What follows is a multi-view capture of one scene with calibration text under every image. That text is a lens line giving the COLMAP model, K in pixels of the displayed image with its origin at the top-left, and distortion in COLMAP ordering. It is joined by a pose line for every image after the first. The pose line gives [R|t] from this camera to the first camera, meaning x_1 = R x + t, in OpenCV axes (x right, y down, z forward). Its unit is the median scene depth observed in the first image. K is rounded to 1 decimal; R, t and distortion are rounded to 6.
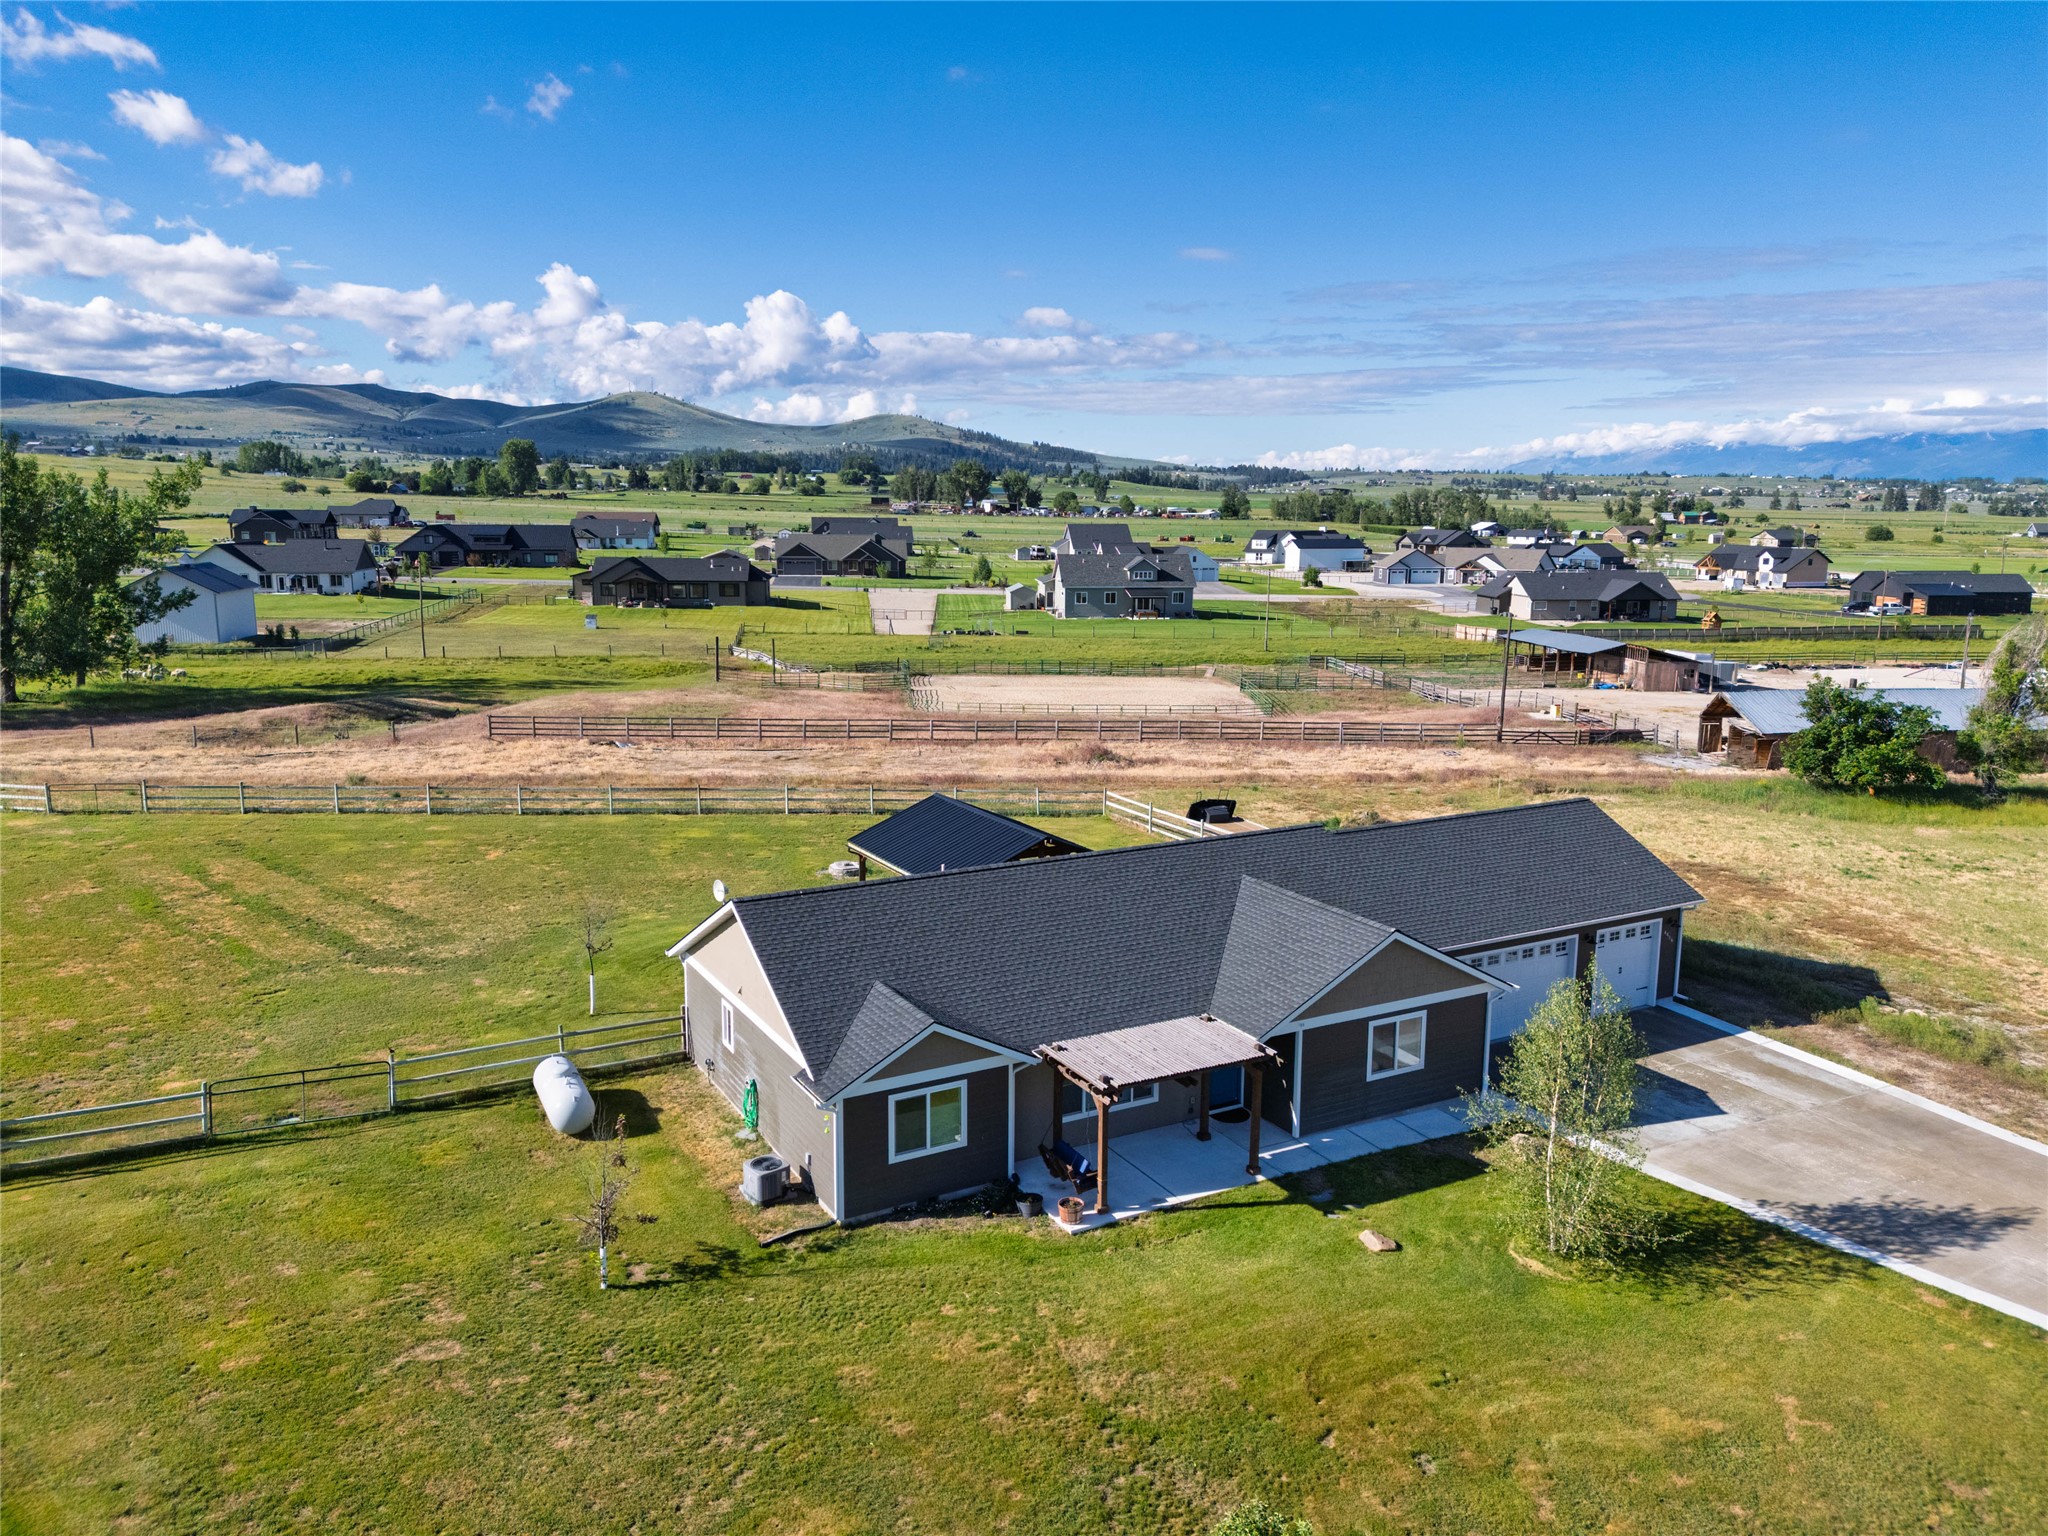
lens RADIAL K [[1488.3, 0, 1022.9], [0, 1488.3, 817.9], [0, 0, 1]] dist [0.061719, -0.076478]
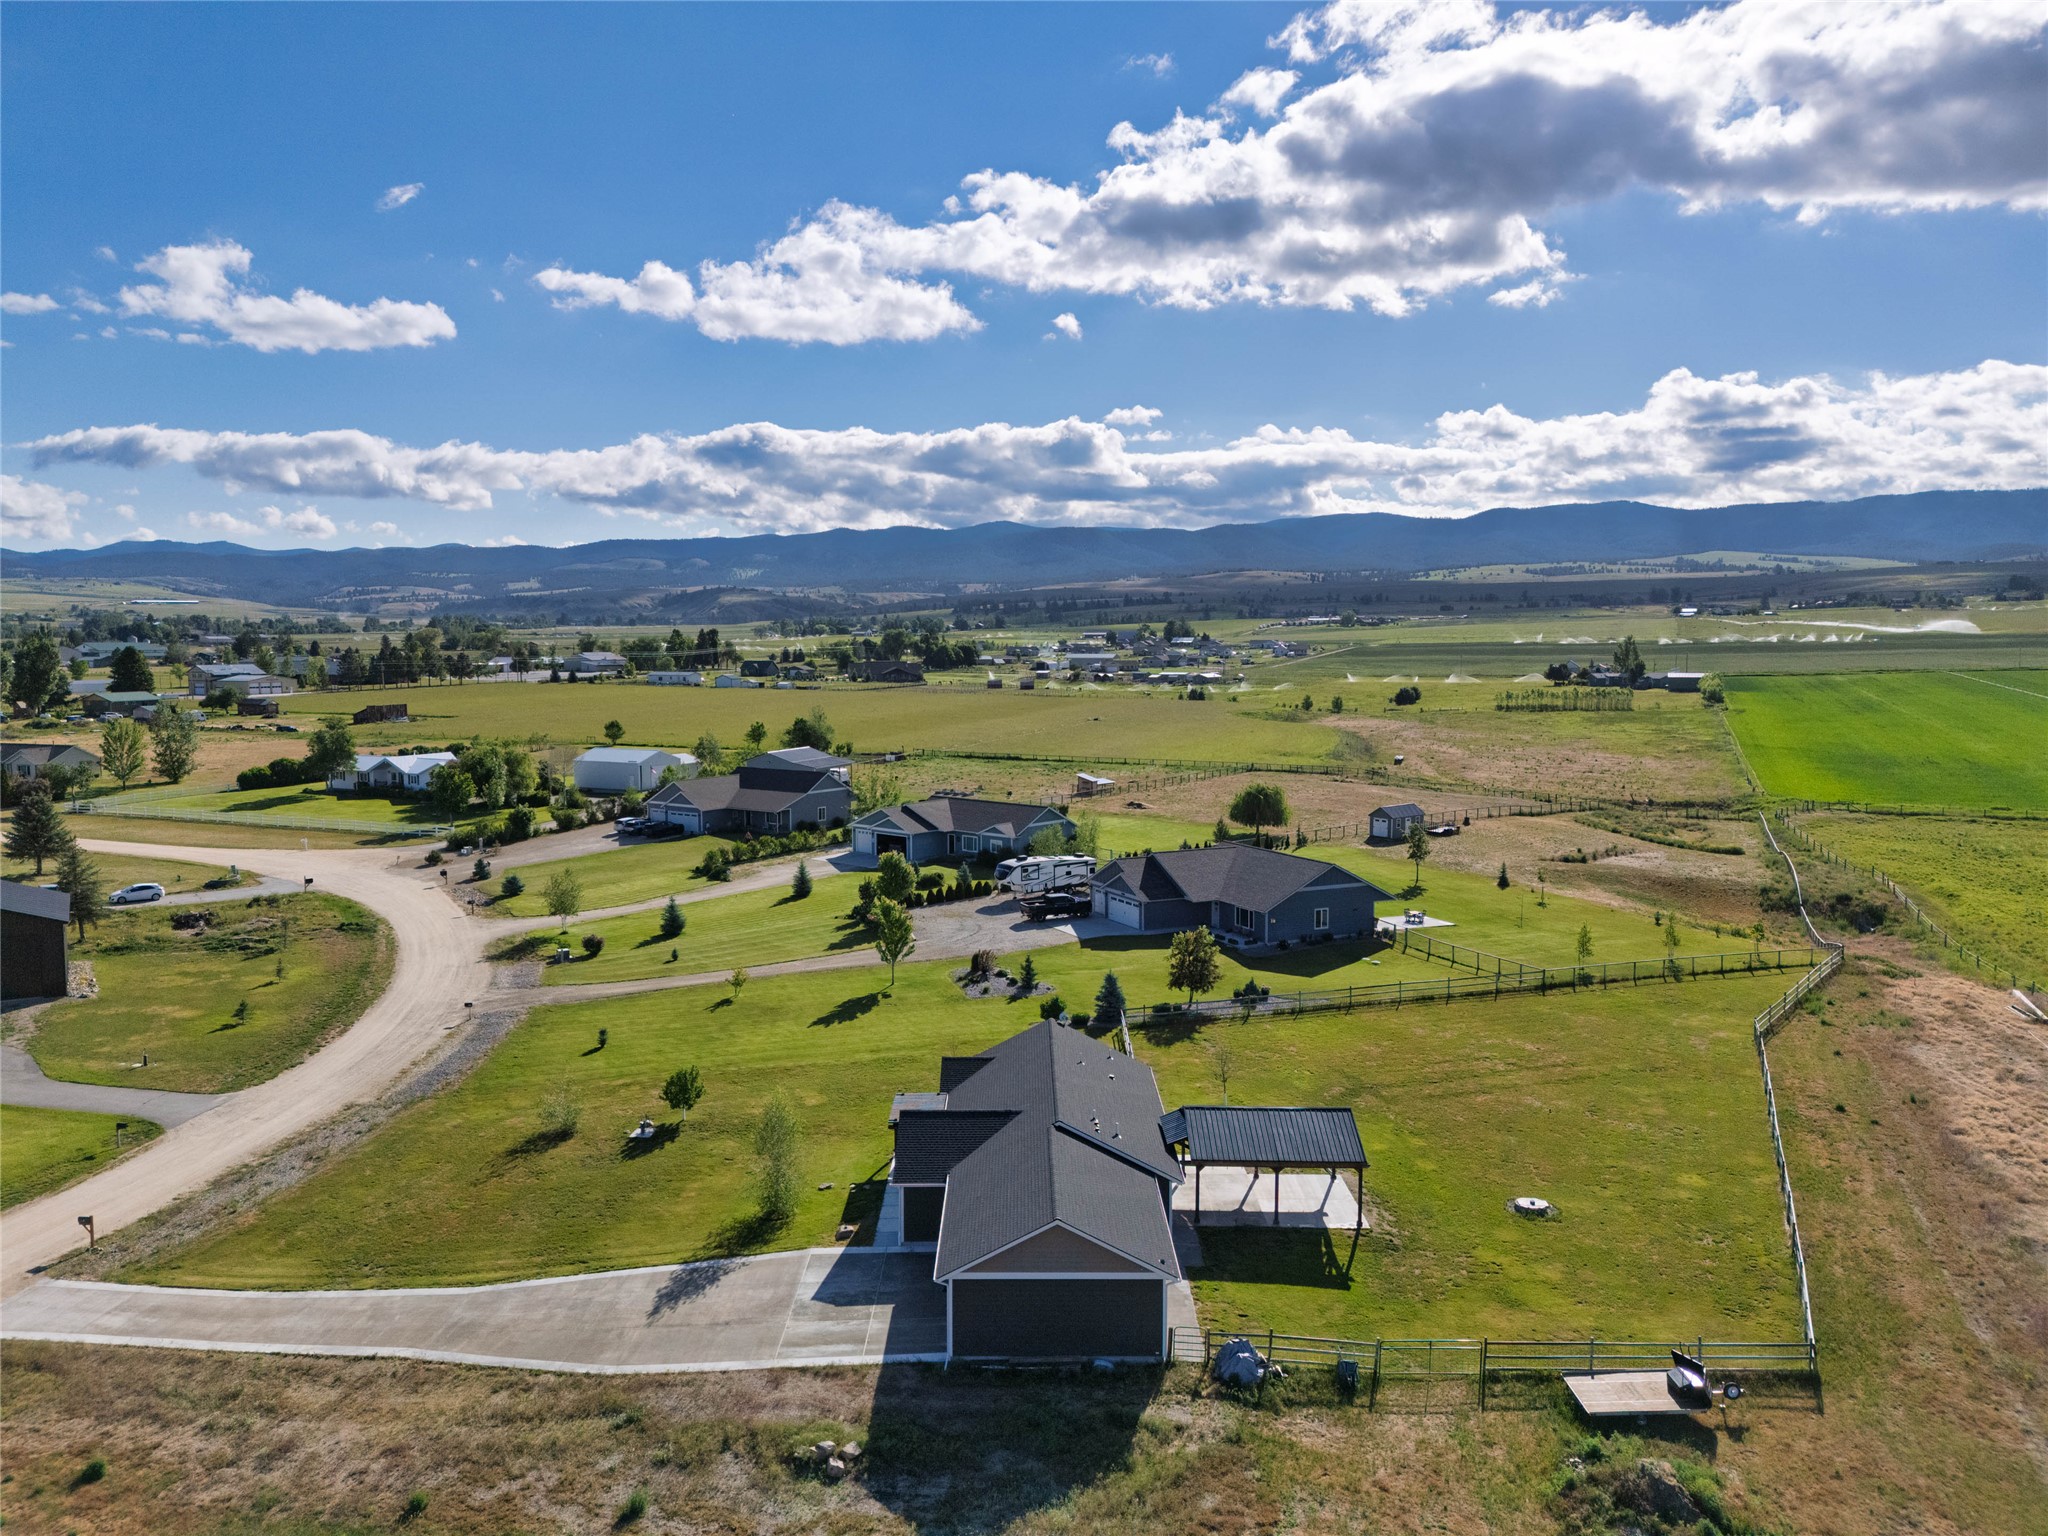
lens RADIAL K [[1492.2, 0, 1024.0], [0, 1492.2, 768.0], [0, 0, 1]] dist [0.079919, -0.077193]
pose [[-0.486498, 0.066709, -0.871131, 0.293116], [-0.189255, 0.965360, 0.179617, -0.117640], [0.852938, 0.252249, -0.457021, 0.301501]]
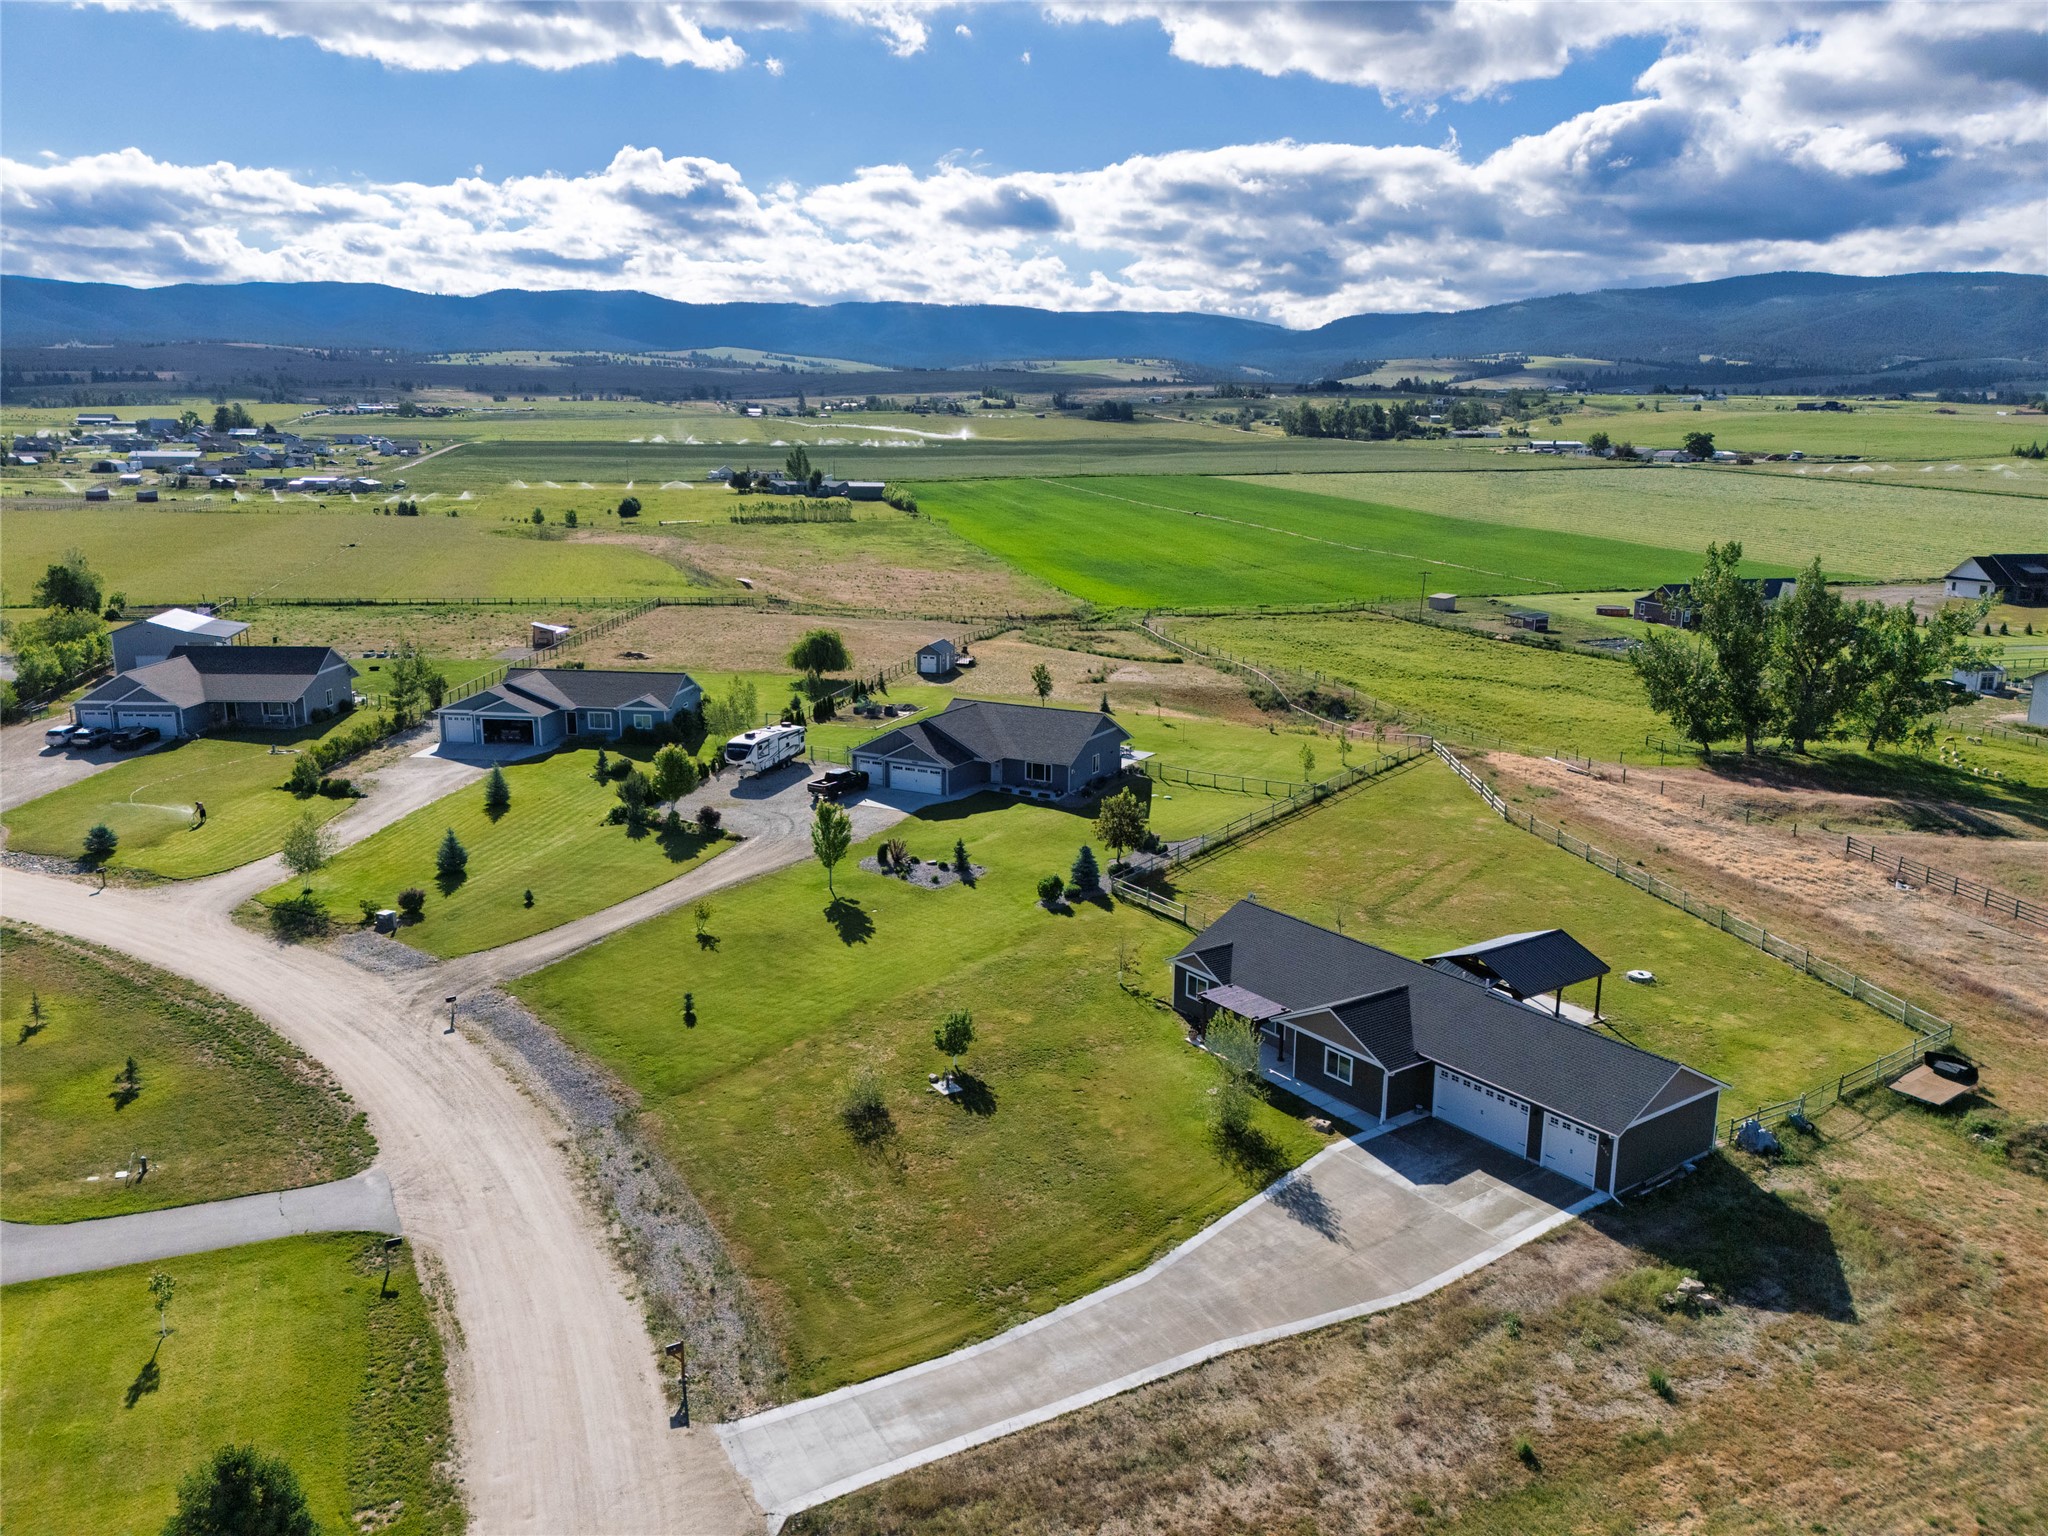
lens RADIAL K [[1486.1, 0, 1024.1], [0, 1486.1, 793.1], [0, 0, 1]] dist [0.083270, -0.084279]
pose [[0.113239, 0.224718, -0.967822, 0.343760], [-0.218778, 0.955819, 0.196333, -0.084686], [0.969182, 0.189505, 0.157399, 0.027454]]
